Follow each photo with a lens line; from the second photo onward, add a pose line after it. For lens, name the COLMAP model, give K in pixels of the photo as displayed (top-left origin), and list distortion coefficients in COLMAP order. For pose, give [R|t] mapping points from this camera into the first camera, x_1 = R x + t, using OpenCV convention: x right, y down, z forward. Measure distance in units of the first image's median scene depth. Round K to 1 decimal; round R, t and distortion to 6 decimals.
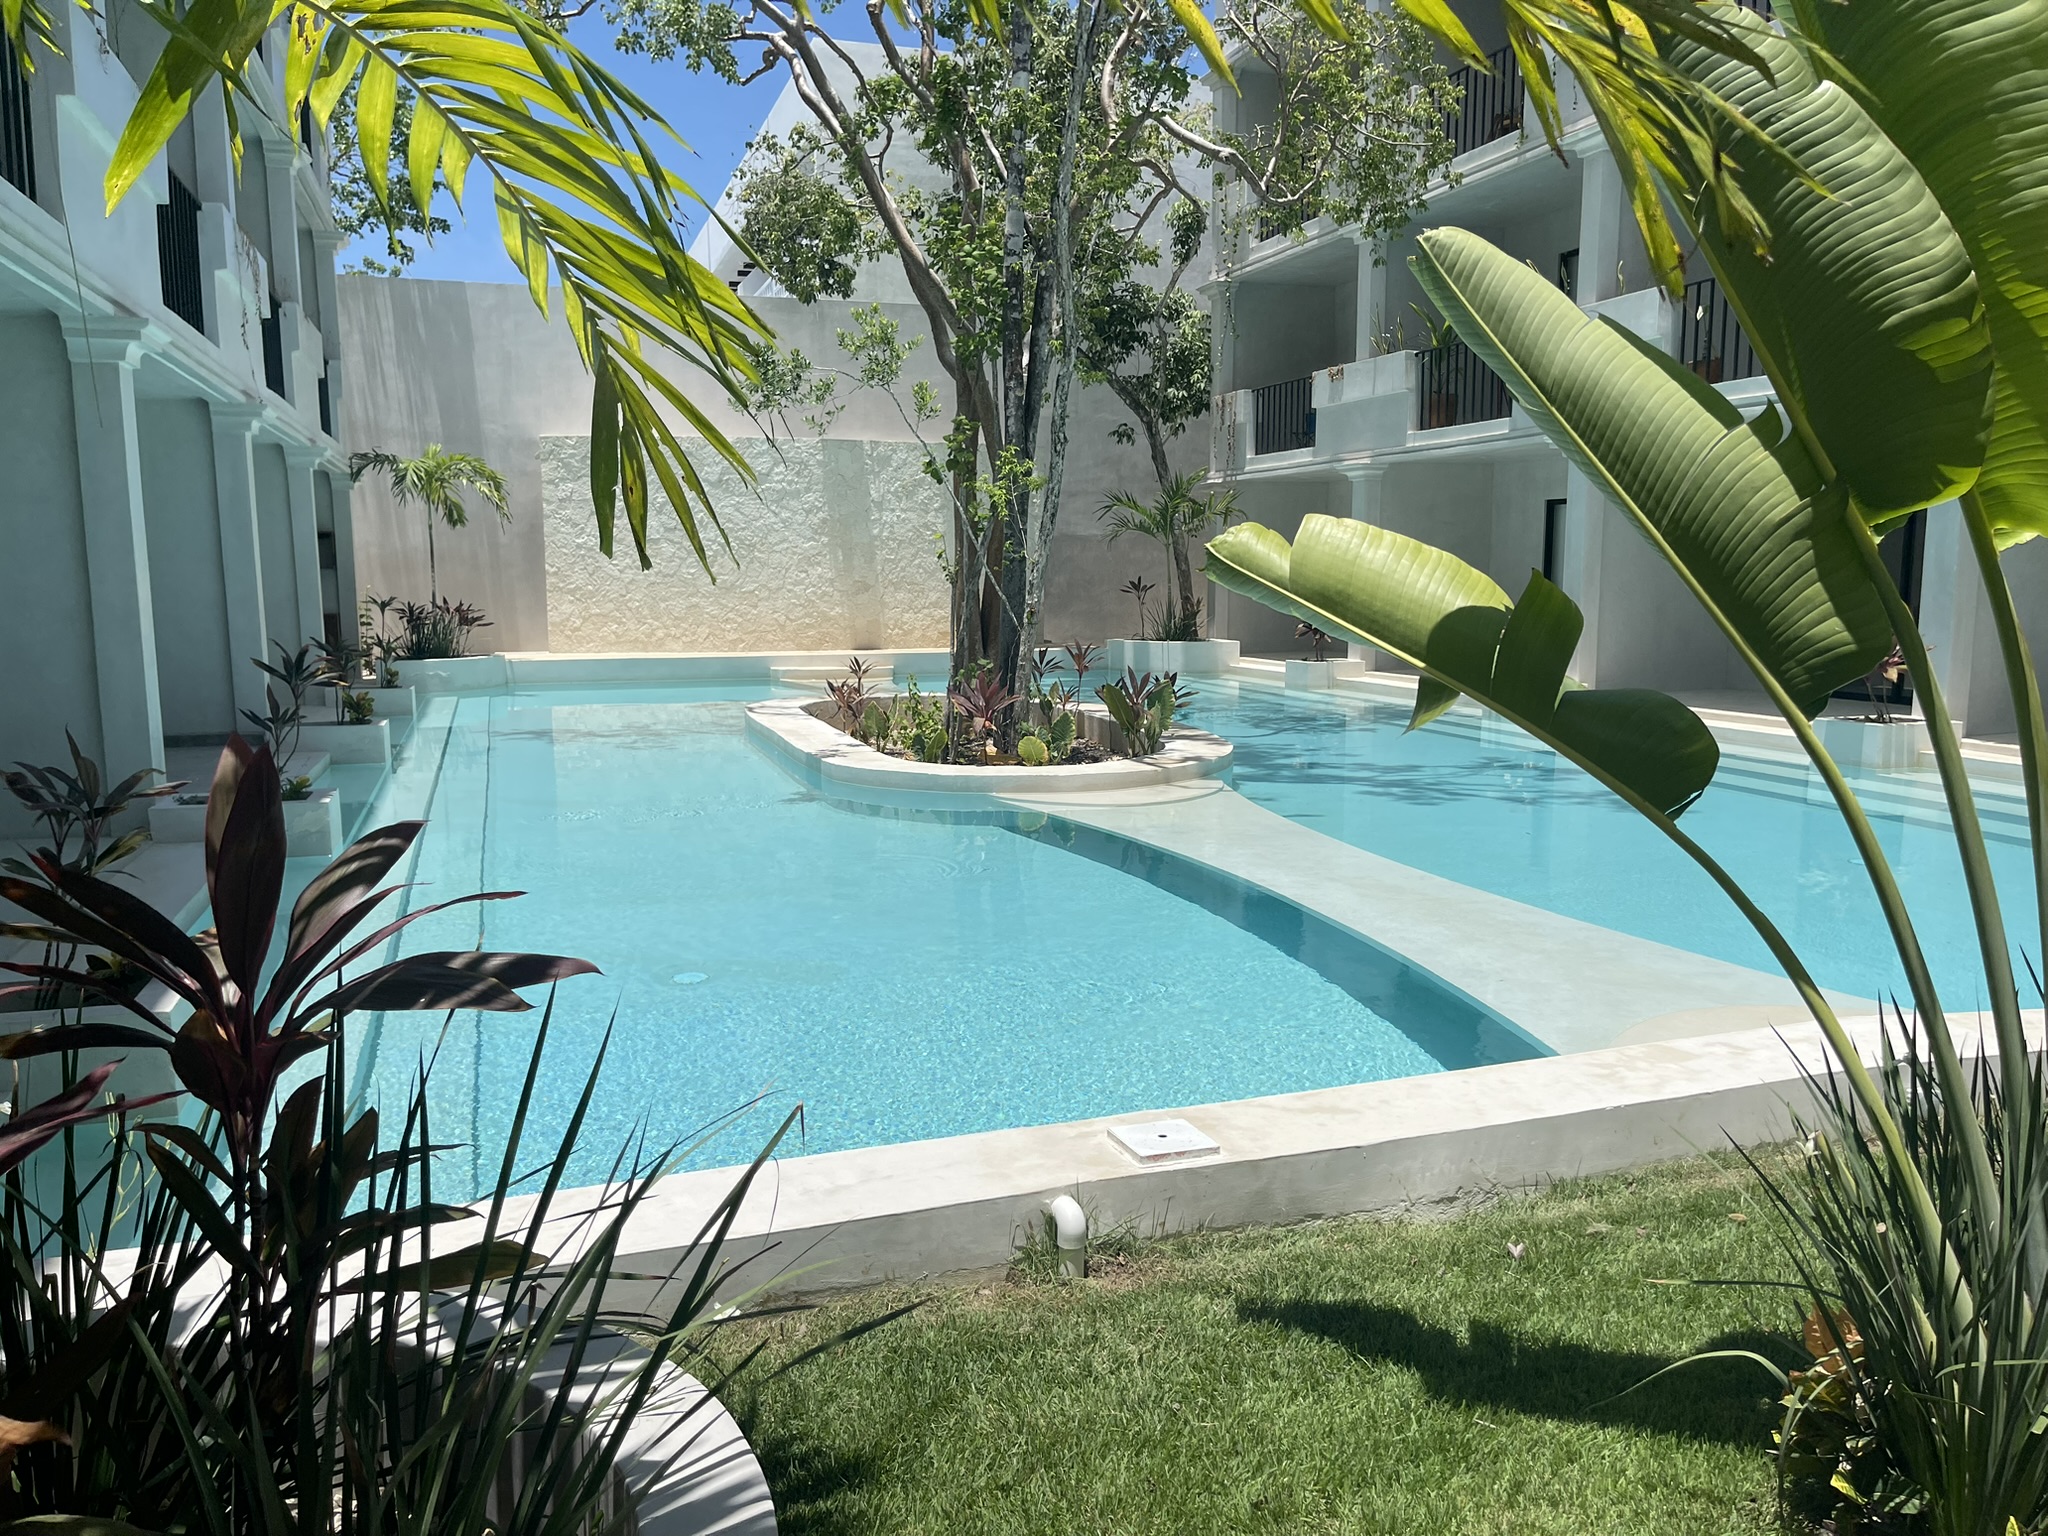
lens RADIAL K [[1530.3, 0, 1024.0], [0, 1530.3, 768.0], [0, 0, 1]] dist [-0.004548, -0.008711]
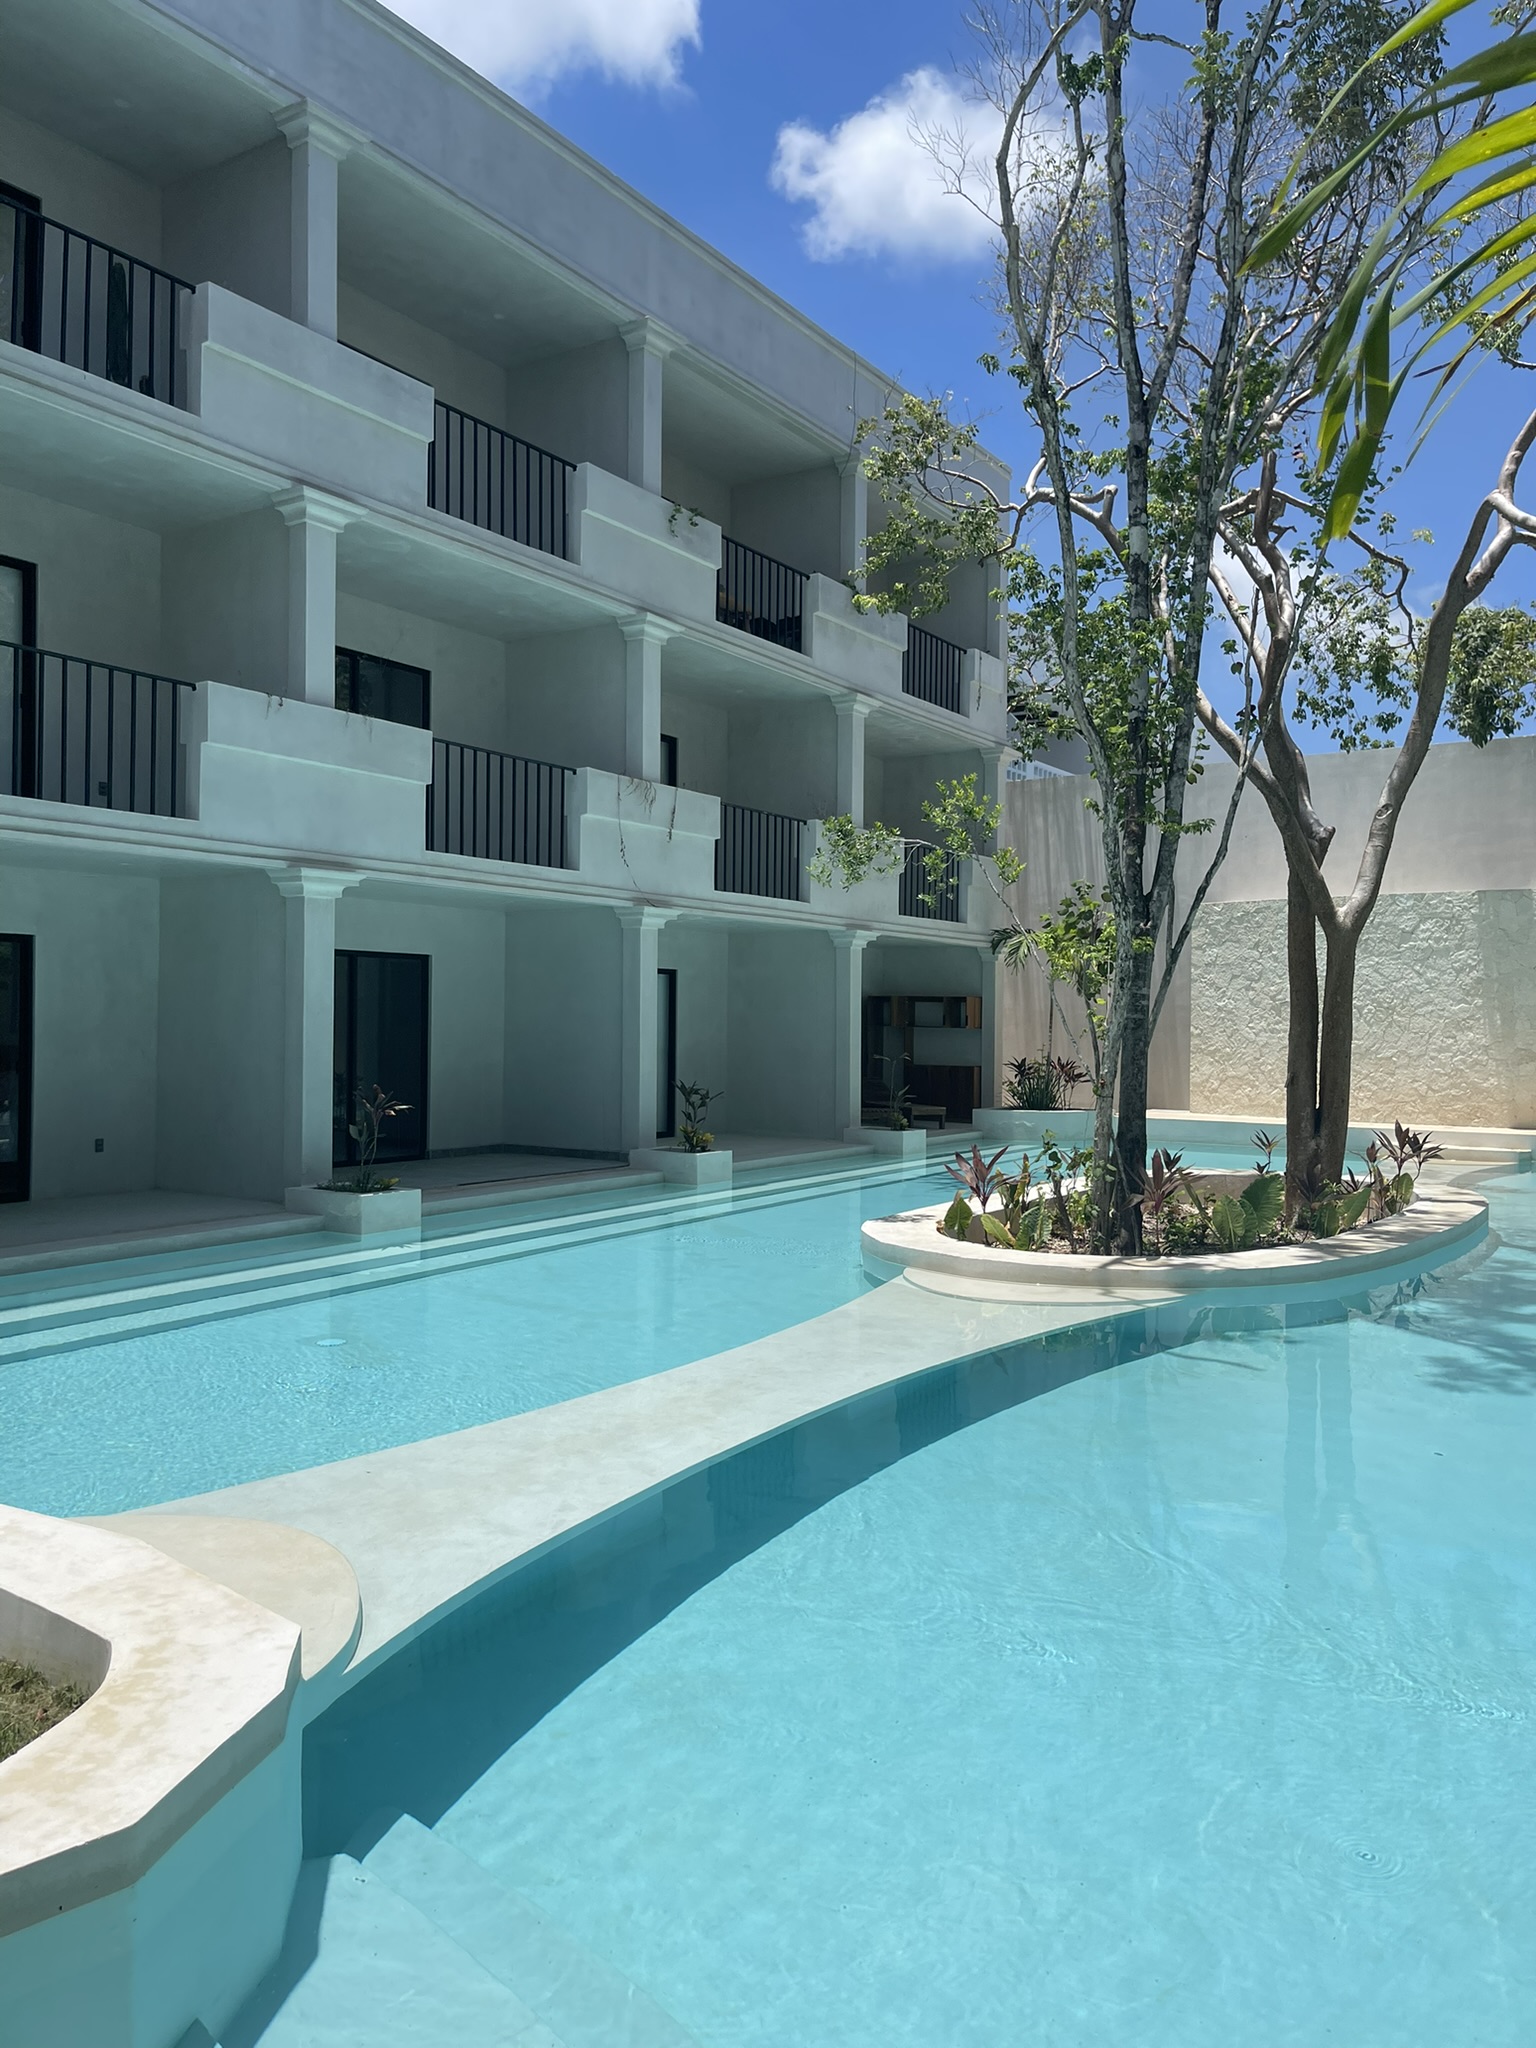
lens RADIAL K [[1530.3, 0, 774.8], [0, 1530.3, 1018.2], [0, 0, 1]] dist [-0.004548, -0.008711]
pose [[0.624311, 0.004599, -0.781162, 0.308916], [-0.110063, 0.990525, -0.082132, -0.022540], [0.773383, 0.137253, 0.618902, 0.140030]]
